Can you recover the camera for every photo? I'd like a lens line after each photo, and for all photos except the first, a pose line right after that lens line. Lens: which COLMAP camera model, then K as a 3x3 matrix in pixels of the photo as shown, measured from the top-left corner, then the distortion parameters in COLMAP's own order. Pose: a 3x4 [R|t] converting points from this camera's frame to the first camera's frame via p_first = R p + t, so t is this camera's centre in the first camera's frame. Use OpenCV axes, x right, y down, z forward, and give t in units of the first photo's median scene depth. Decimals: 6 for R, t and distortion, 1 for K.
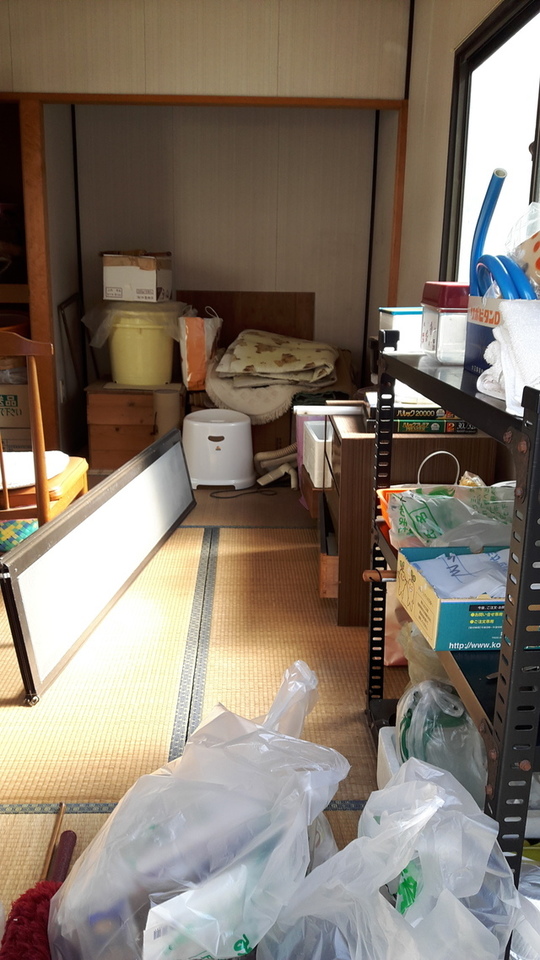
lens RADIAL K [[803.2, 0, 270.0], [0, 803.2, 480.0], [0, 0, 1]] dist [-0.010485, 0.100349]
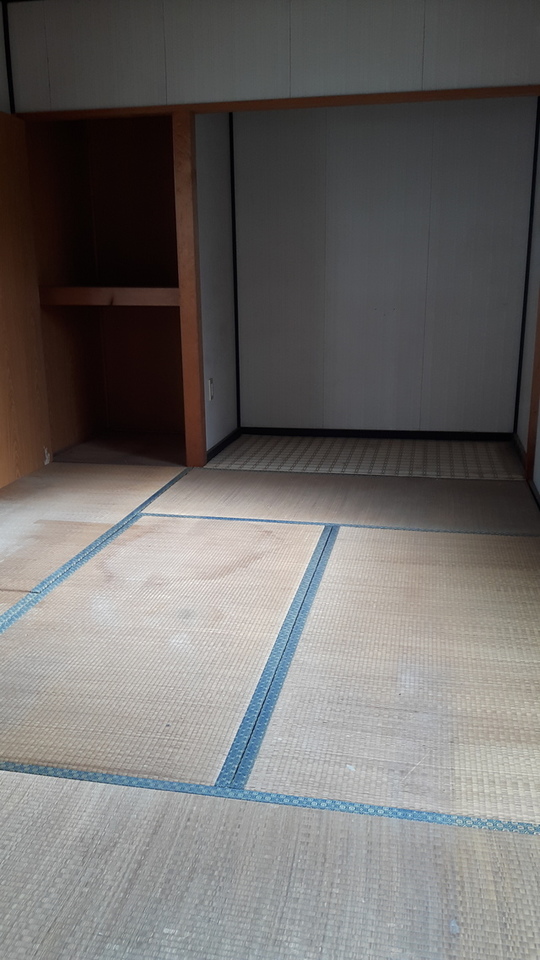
lens RADIAL K [[797.1, 0, 271.3], [0, 797.1, 476.8], [0, 0, 1]] dist [0.071694, -0.008200]
pose [[0.975616, 0.037637, -0.216232, 0.117091], [-0.038553, 0.999257, -0.000015, 0.000970], [0.216070, 0.008351, 0.976342, 0.001968]]
